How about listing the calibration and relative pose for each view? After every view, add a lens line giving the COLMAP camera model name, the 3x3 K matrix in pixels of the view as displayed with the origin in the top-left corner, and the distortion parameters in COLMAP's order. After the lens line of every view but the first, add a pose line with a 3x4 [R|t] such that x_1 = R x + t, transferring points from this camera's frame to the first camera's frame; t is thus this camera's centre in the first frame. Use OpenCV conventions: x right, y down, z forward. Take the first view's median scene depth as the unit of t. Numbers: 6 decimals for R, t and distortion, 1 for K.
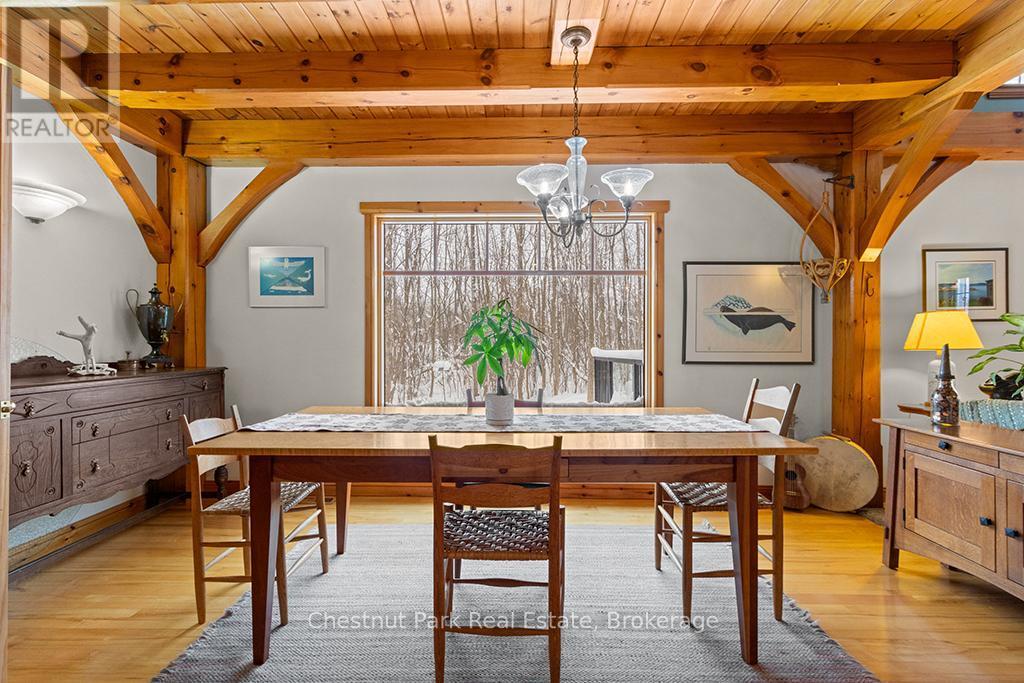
lens RADIAL K [[472.6, 0, 509.3], [0, 472.6, 345.2], [0, 0, 1]] dist [0.003399, 0.000653]
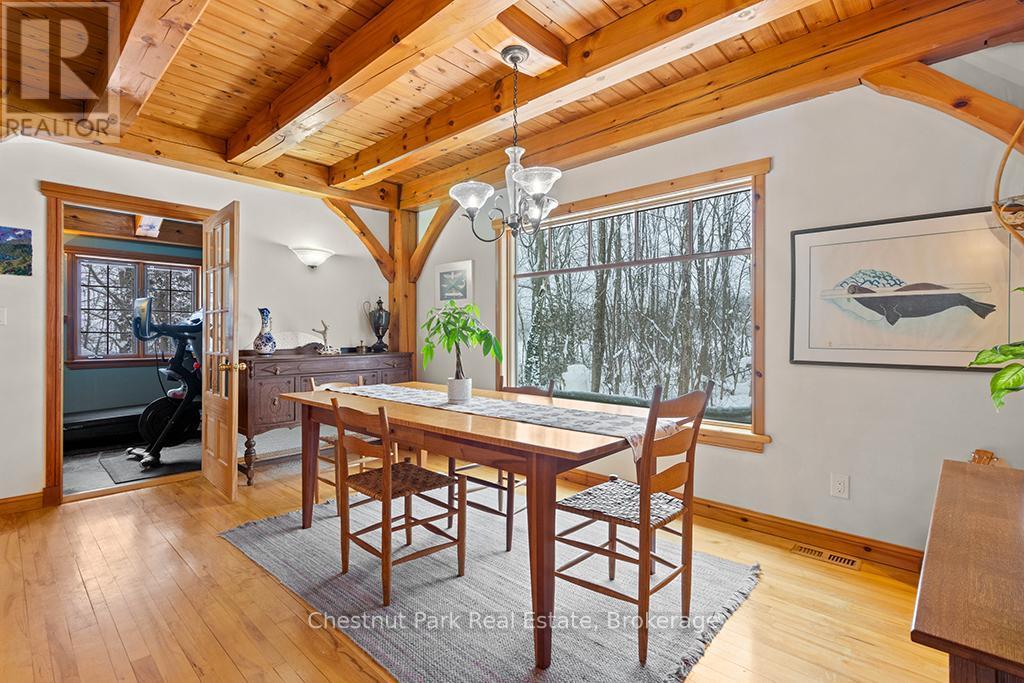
lens RADIAL K [[472.6, 0, 506.2], [0, 472.6, 337.3], [0, 0, 1]] dist [0.003399, 0.000653]
pose [[0.746806, 0.004590, -0.665026, 0.553514], [-0.004792, 0.999987, 0.001521, -0.002317], [0.665025, 0.002051, 0.746818, 0.115548]]
